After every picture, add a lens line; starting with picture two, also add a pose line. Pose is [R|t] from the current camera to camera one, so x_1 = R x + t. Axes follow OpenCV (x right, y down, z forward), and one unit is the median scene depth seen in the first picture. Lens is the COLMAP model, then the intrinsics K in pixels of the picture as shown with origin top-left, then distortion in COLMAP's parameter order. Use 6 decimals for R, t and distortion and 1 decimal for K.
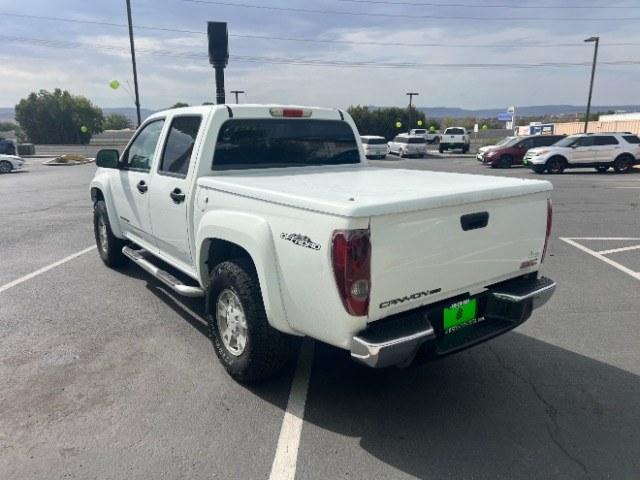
lens RADIAL K [[482.4, 0, 321.7], [0, 482.4, 239.4], [0, 0, 1]] dist [0.039389, -0.054024]
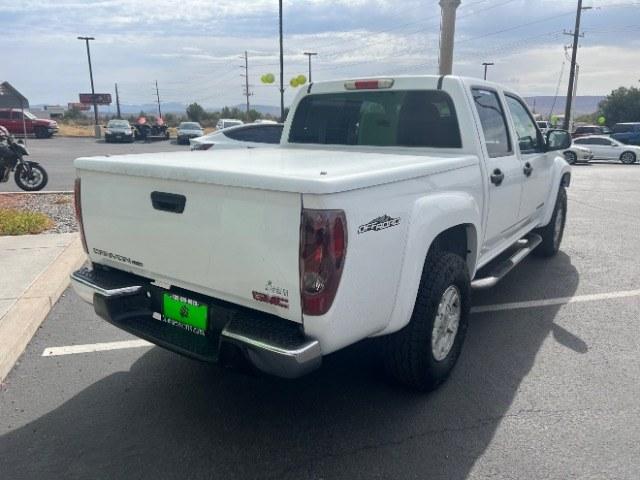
lens RADIAL K [[482.4, 0, 321.7], [0, 482.4, 239.4], [0, 0, 1]] dist [0.039389, -0.054024]
pose [[0.306991, 0.224359, -0.924889, 0.776901], [-0.211769, 0.963555, 0.163448, -0.110412], [0.927853, 0.145686, 0.343315, 0.633898]]
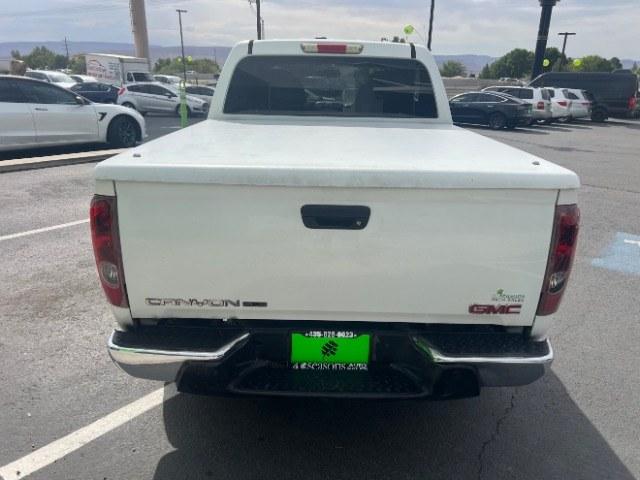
lens RADIAL K [[474.5, 0, 322.1], [0, 474.5, 241.4], [0, 0, 1]] dist [0.060849, -0.069627]
pose [[0.798721, 0.212613, -0.562885, 0.429411], [-0.151745, 0.976429, 0.153495, -0.064609], [0.582252, -0.037185, 0.812157, 0.317931]]
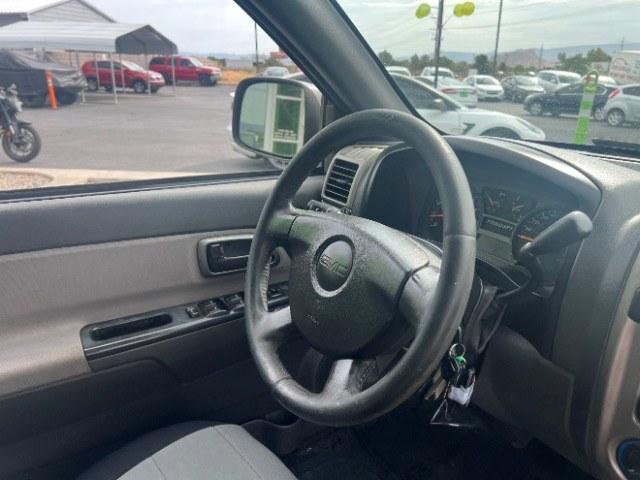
lens RADIAL K [[474.5, 0, 322.1], [0, 474.5, 241.4], [0, 0, 1]] dist [0.060849, -0.069627]
pose [[-0.067319, 0.335910, -0.939485, -0.239543], [-0.224425, 0.912393, 0.342305, -0.240721], [0.972163, 0.233887, 0.013966, 1.254978]]
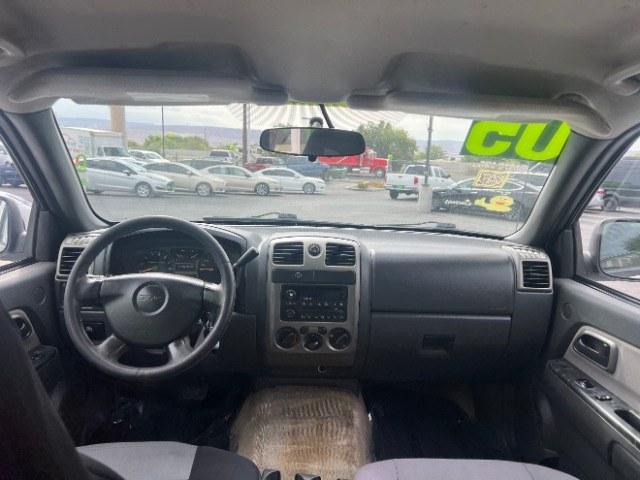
lens RADIAL K [[474.5, 0, 322.1], [0, 474.5, 241.4], [0, 0, 1]] dist [0.060849, -0.069627]
pose [[0.814248, 0.138641, -0.563718, -0.142278], [-0.171019, 0.985256, -0.004710, -0.227965], [0.554754, 0.100241, 0.825954, 1.075812]]
